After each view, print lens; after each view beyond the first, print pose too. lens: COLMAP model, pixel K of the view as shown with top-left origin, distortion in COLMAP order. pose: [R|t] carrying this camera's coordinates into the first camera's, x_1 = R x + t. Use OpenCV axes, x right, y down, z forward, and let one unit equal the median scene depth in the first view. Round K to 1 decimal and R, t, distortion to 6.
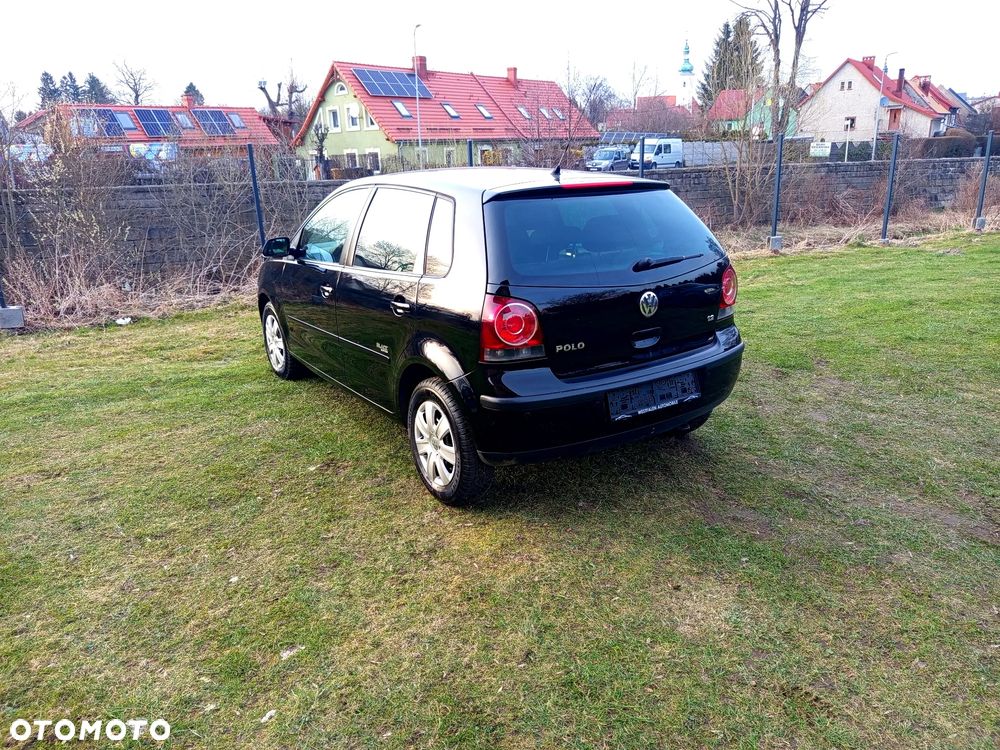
lens RADIAL K [[699.0, 0, 501.2], [0, 699.0, 375.4], [0, 0, 1]] dist [-0.000542, -0.008166]
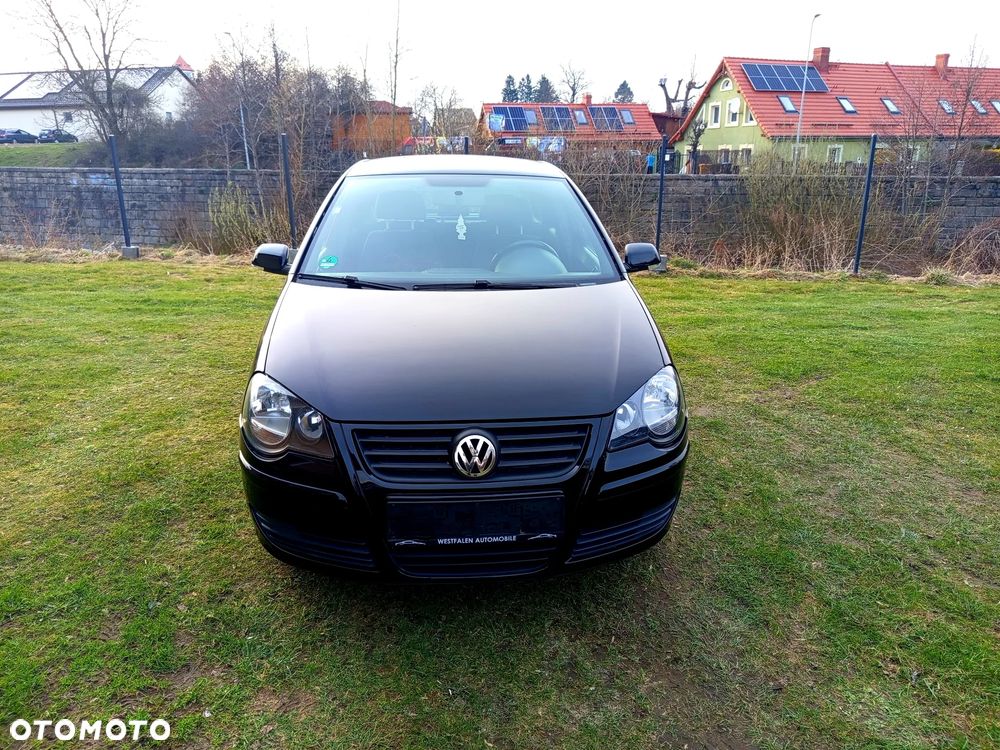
lens RADIAL K [[696.4, 0, 501.0], [0, 696.4, 375.5], [0, 0, 1]] dist [0.003846, -0.011561]
pose [[0.845540, 0.182545, -0.501736, 0.068233], [-0.179254, 0.982248, 0.055285, 0.000545], [0.502921, 0.043193, 0.863252, -0.002010]]
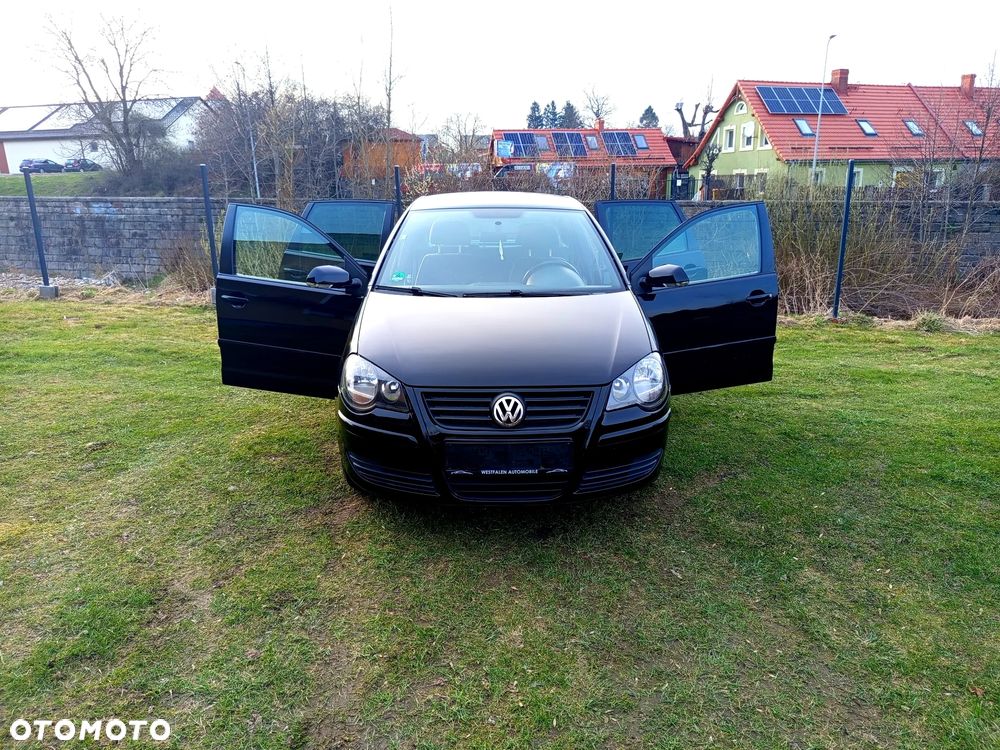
lens RADIAL K [[695.5, 0, 500.0], [0, 695.5, 375.0], [0, 0, 1]] dist [0.013295, -0.024498]
pose [[0.823331, 0.169115, -0.541781, 0.077288], [-0.182429, 0.982775, 0.029538, -0.011928], [0.537444, 0.074517, 0.840001, 0.031954]]
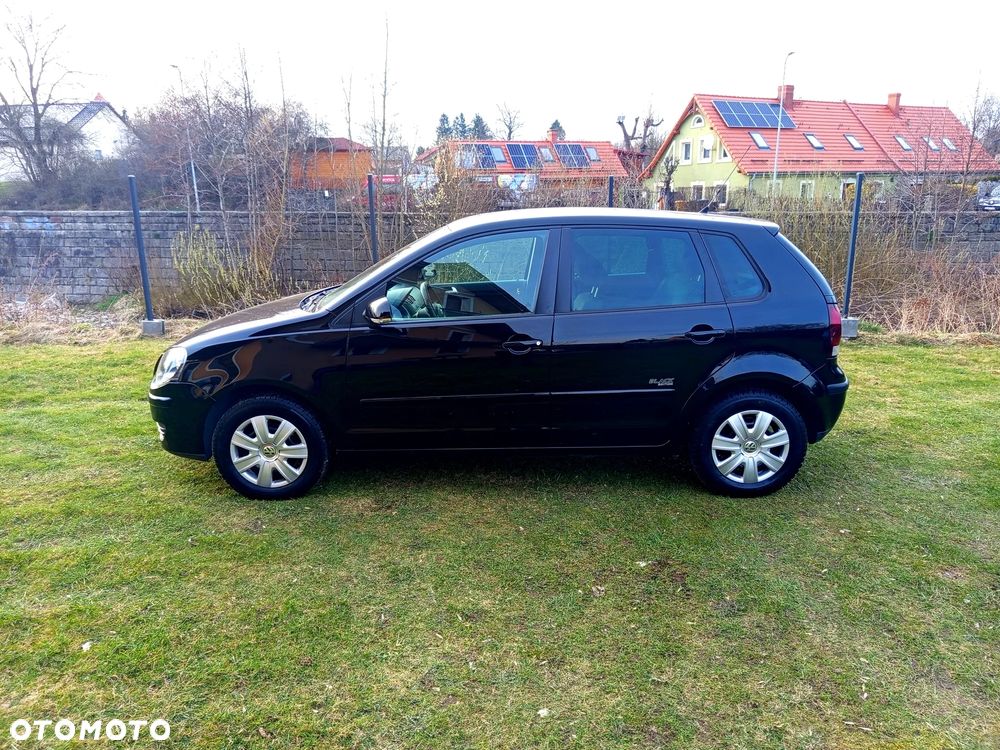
lens RADIAL K [[693.6, 0, 500.3], [0, 693.6, 378.7], [0, 0, 1]] dist [0.013513, -0.020301]
pose [[0.893753, 0.132714, -0.428478, -0.008374], [-0.148110, 0.988967, -0.002623, -0.004900], [0.423402, 0.065806, 0.903549, 0.014379]]
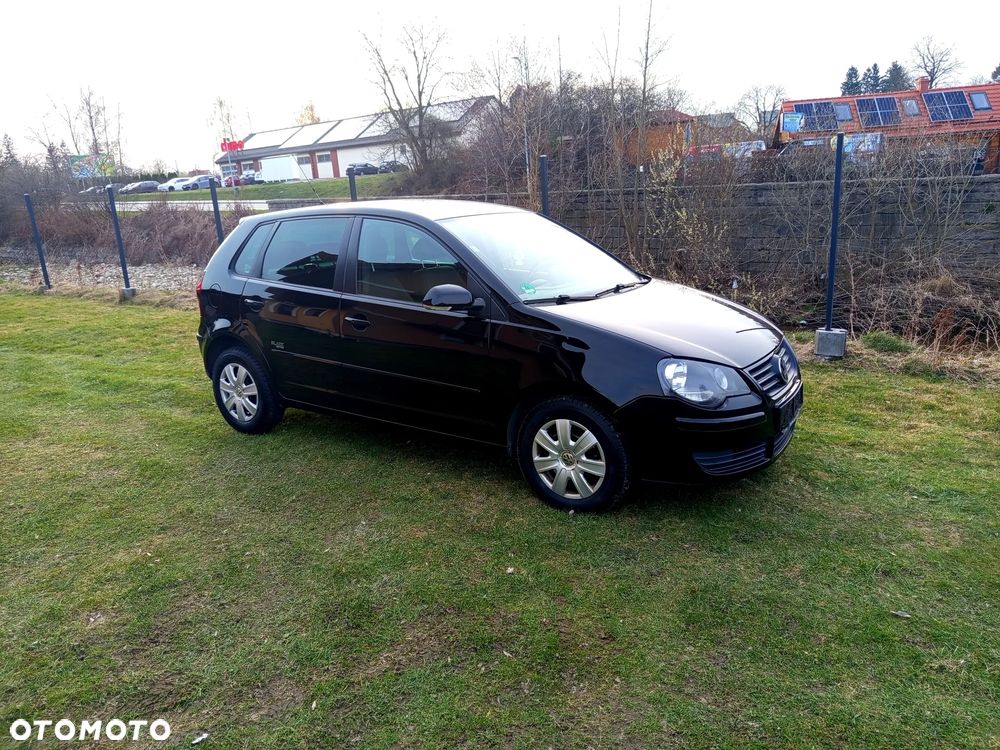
lens RADIAL K [[695.7, 0, 501.1], [0, 695.7, 373.6], [0, 0, 1]] dist [-0.003263, 0.001379]
pose [[0.537840, 0.221749, -0.813361, 0.069065], [-0.210278, 0.969580, 0.125292, -0.029221], [0.816401, 0.103645, 0.568108, 0.086280]]
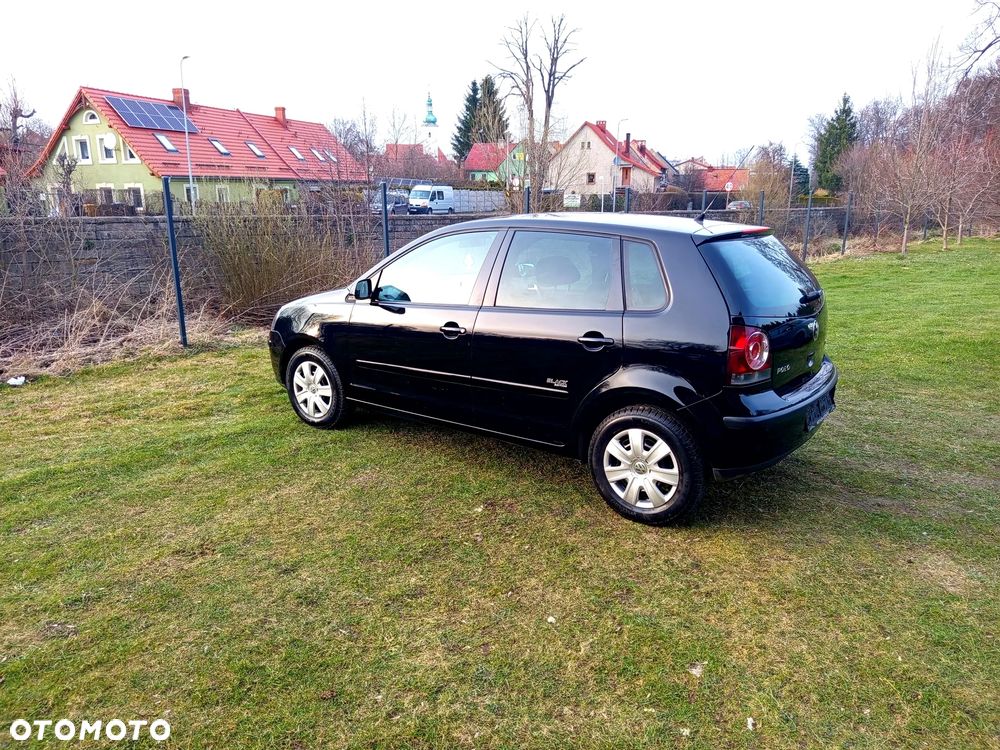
lens RADIAL K [[693.2, 0, 503.1], [0, 693.2, 379.5], [0, 0, 1]] dist [0.033672, -0.058355]
pose [[0.940231, -0.055254, 0.336026, -0.047283], [0.072616, 0.996585, -0.039315, -0.000819], [-0.332706, 0.061366, 0.941032, 0.004722]]
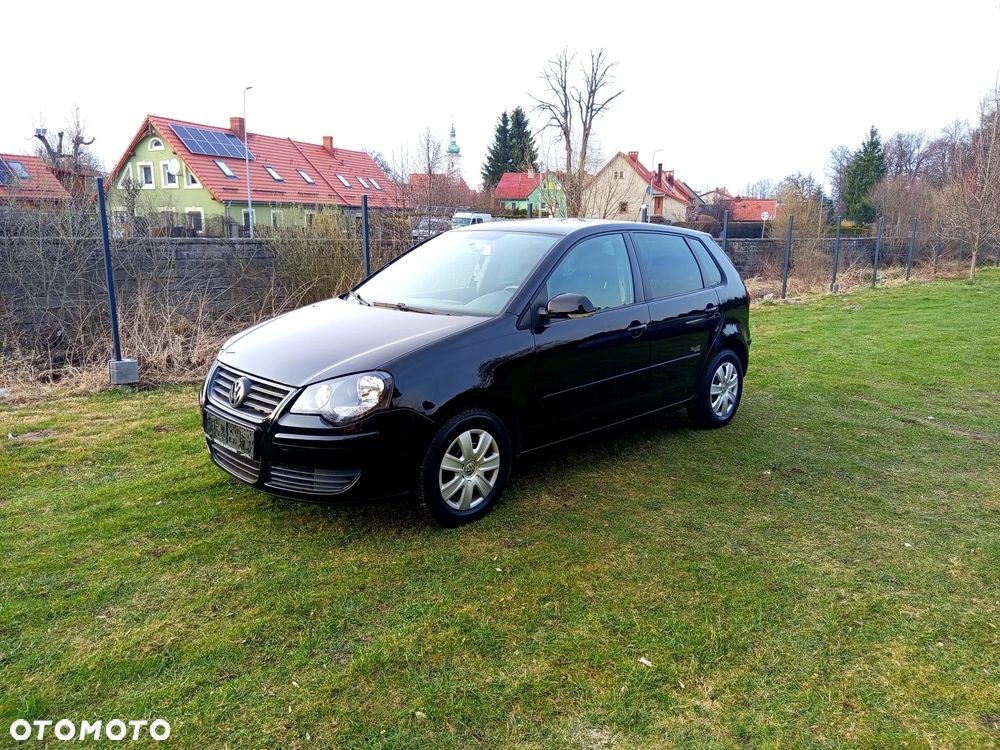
lens RADIAL K [[694.4, 0, 501.5], [0, 694.4, 375.3], [0, 0, 1]] dist [0.043239, -0.079138]
pose [[0.948683, -0.027074, 0.315068, -0.087828], [0.056928, 0.994673, -0.085940, 0.004046], [-0.311063, 0.099466, 0.945170, 0.003873]]
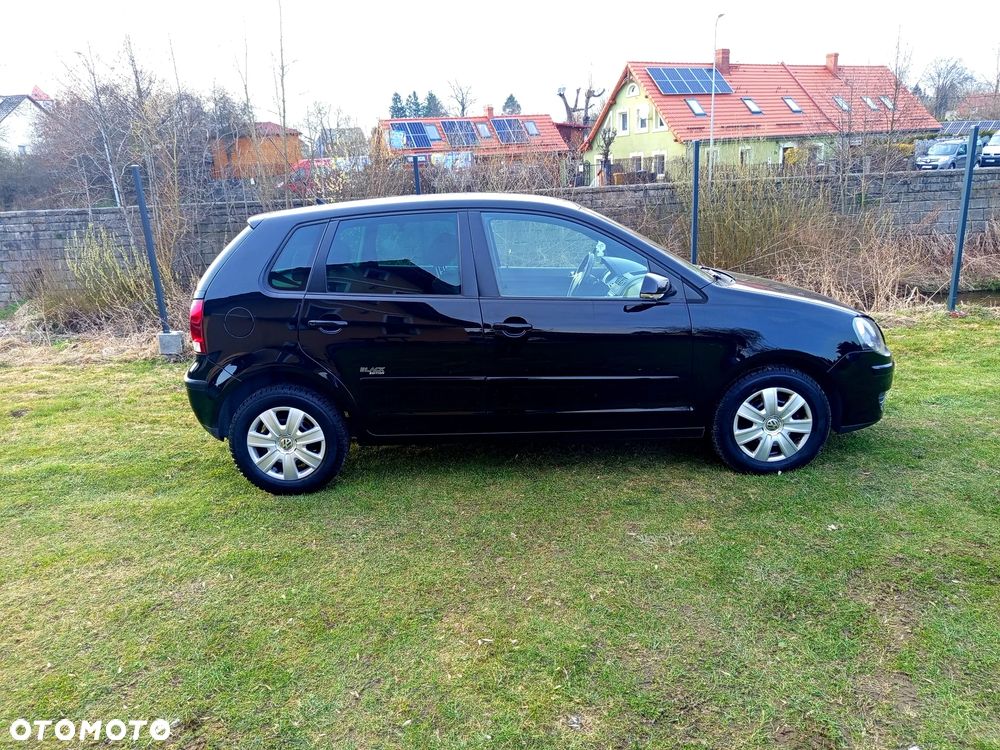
lens RADIAL K [[693.6, 0, 500.3], [0, 693.6, 378.7], [0, 0, 1]] dist [0.013513, -0.020301]
pose [[0.915291, 0.095623, -0.391278, 0.015702], [-0.094337, 0.995285, 0.022557, -0.016472], [0.391590, 0.016265, 0.919996, 0.048509]]
